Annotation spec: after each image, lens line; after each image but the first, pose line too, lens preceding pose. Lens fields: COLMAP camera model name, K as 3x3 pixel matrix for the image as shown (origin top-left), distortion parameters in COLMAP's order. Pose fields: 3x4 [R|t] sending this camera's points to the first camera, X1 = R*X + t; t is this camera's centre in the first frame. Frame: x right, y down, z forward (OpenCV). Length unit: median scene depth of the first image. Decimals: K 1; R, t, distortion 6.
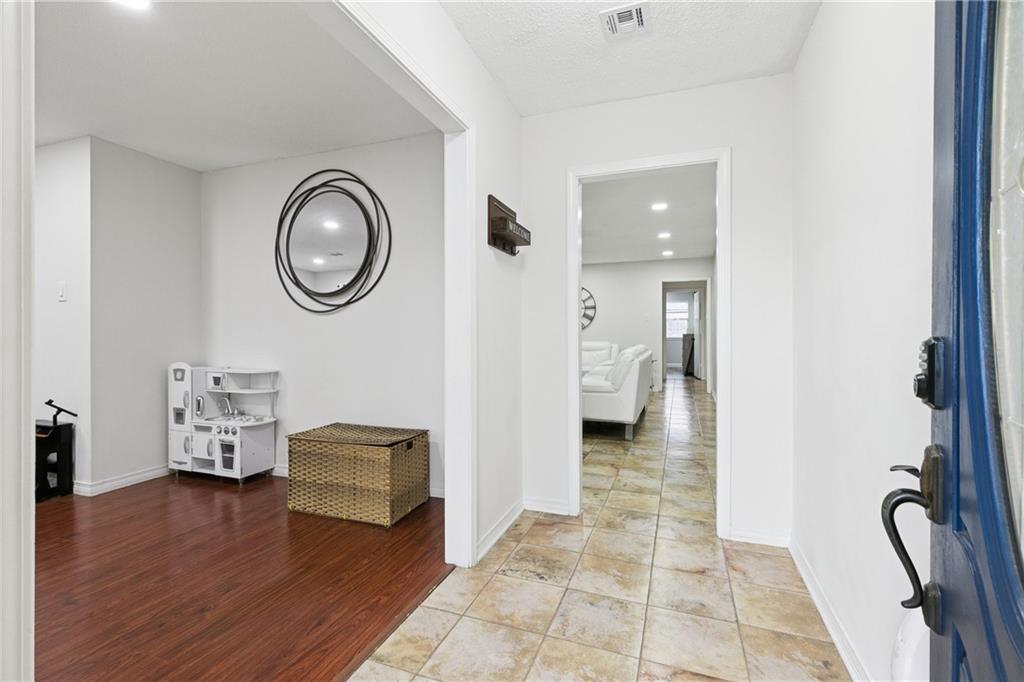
lens RADIAL K [[461.1, 0, 508.6], [0, 461.1, 334.3], [0, 0, 1]] dist [0.006033, 0.001291]
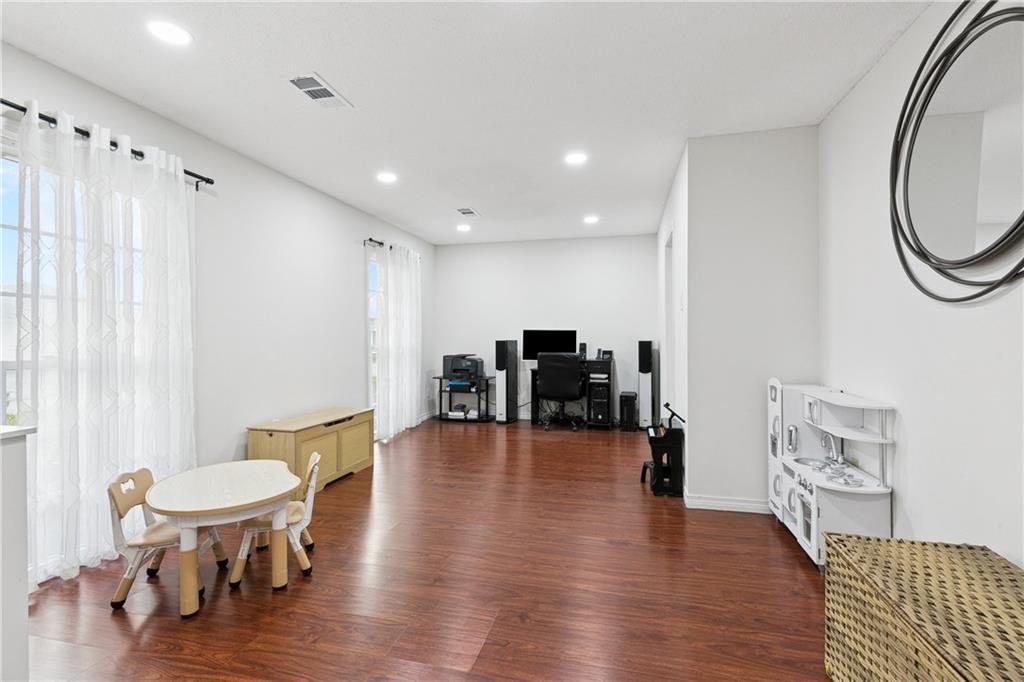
lens RADIAL K [[461.1, 0, 508.6], [0, 461.1, 334.3], [0, 0, 1]] dist [0.006033, 0.001291]
pose [[0.127731, -0.004710, -0.991798, 0.017603], [-0.000360, 0.999988, -0.004795, -0.010472], [0.991809, 0.000969, 0.127728, 0.465754]]
